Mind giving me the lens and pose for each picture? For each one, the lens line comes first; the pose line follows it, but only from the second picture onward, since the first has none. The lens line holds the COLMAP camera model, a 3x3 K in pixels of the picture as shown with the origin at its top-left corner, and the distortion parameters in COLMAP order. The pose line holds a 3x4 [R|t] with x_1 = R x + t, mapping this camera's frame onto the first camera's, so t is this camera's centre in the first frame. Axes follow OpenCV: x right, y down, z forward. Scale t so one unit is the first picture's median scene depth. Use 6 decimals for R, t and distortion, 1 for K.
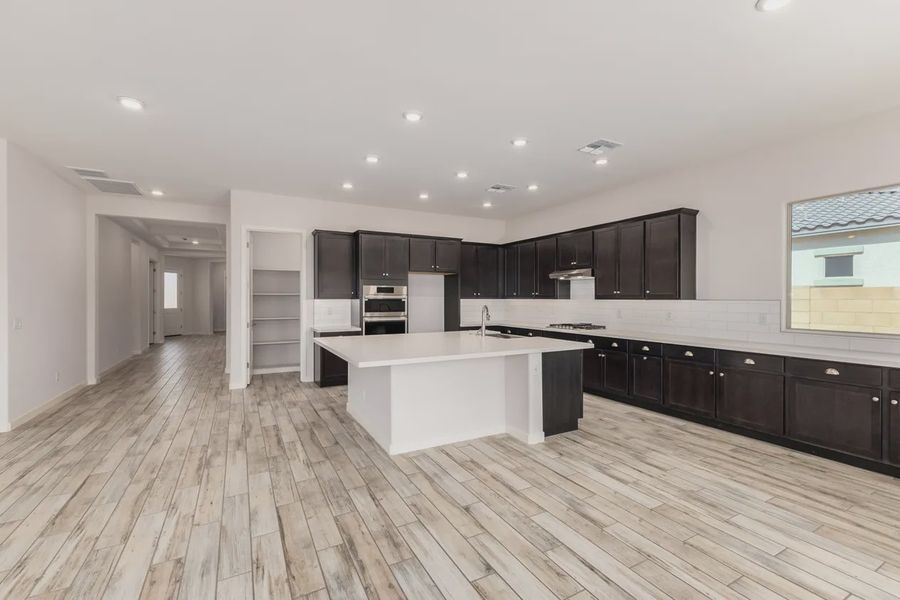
lens RADIAL K [[427.2, 0, 450.0], [0, 427.2, 300.0], [0, 0, 1]] dist [0.028799, -0.000025]
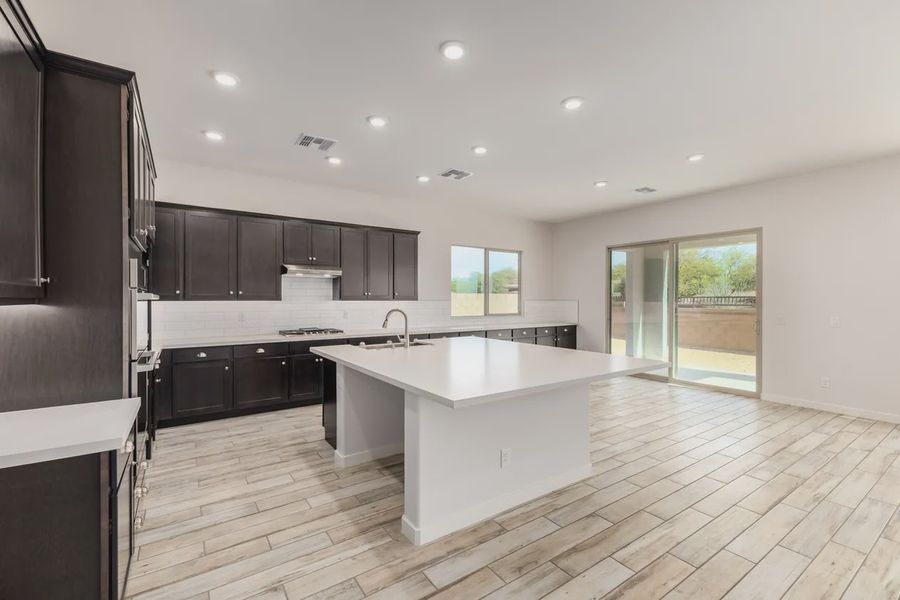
lens RADIAL K [[387.2, 0, 450.0], [0, 387.2, 300.0], [0, 0, 1]] dist [0.010045, -0.000579]
pose [[-0.142322, -0.012329, 0.989744, -0.663387], [-0.004783, 0.999919, 0.011768, -0.015930], [-0.989809, -0.003059, -0.142370, 1.030977]]
